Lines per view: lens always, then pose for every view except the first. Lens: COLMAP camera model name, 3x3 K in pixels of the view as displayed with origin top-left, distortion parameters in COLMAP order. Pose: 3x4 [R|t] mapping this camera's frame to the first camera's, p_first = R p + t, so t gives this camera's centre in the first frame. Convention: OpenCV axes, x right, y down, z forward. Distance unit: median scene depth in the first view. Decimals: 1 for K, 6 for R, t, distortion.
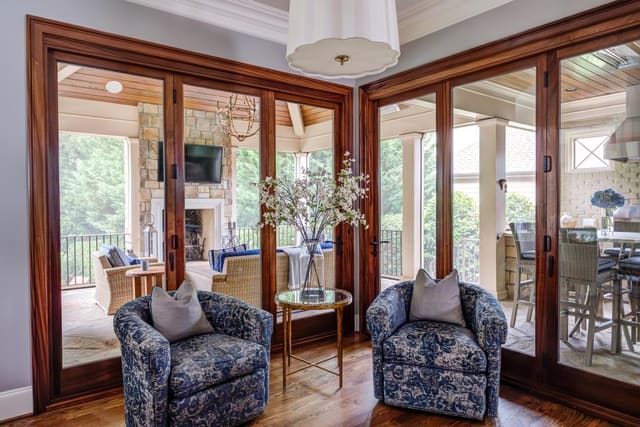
lens RADIAL K [[416.2, 0, 310.8], [0, 416.2, 211.6], [0, 0, 1]] dist [0.000833, 0.000860]
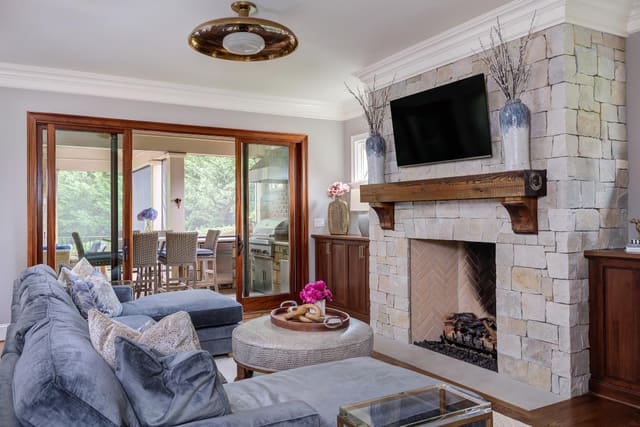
lens RADIAL K [[492.2, 0, 317.1], [0, 492.2, 212.2], [0, 0, 1]] dist [0.002704, 0.001480]
pose [[0.993781, -0.001858, -0.111338, 1.923360], [-0.000760, 0.999724, -0.023465, 0.002998], [0.111351, 0.023404, 0.993506, -0.900300]]
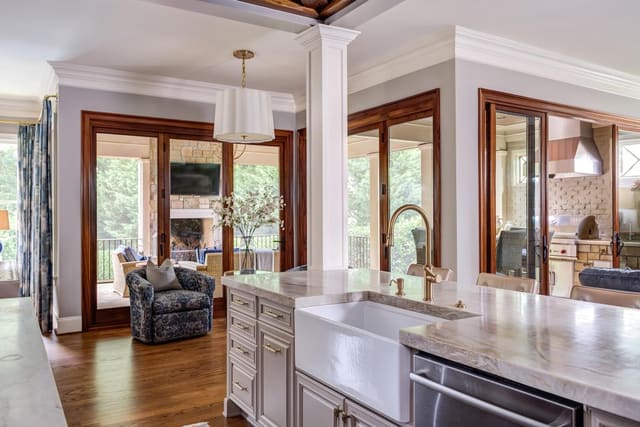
lens RADIAL K [[492.2, 0, 317.1], [0, 492.2, 212.2], [0, 0, 1]] dist [0.002704, 0.001480]
pose [[0.996732, 0.000991, -0.080777, 0.403277], [-0.002664, 0.999784, -0.020609, 0.011123], [0.080739, 0.020757, 0.996519, -0.818661]]
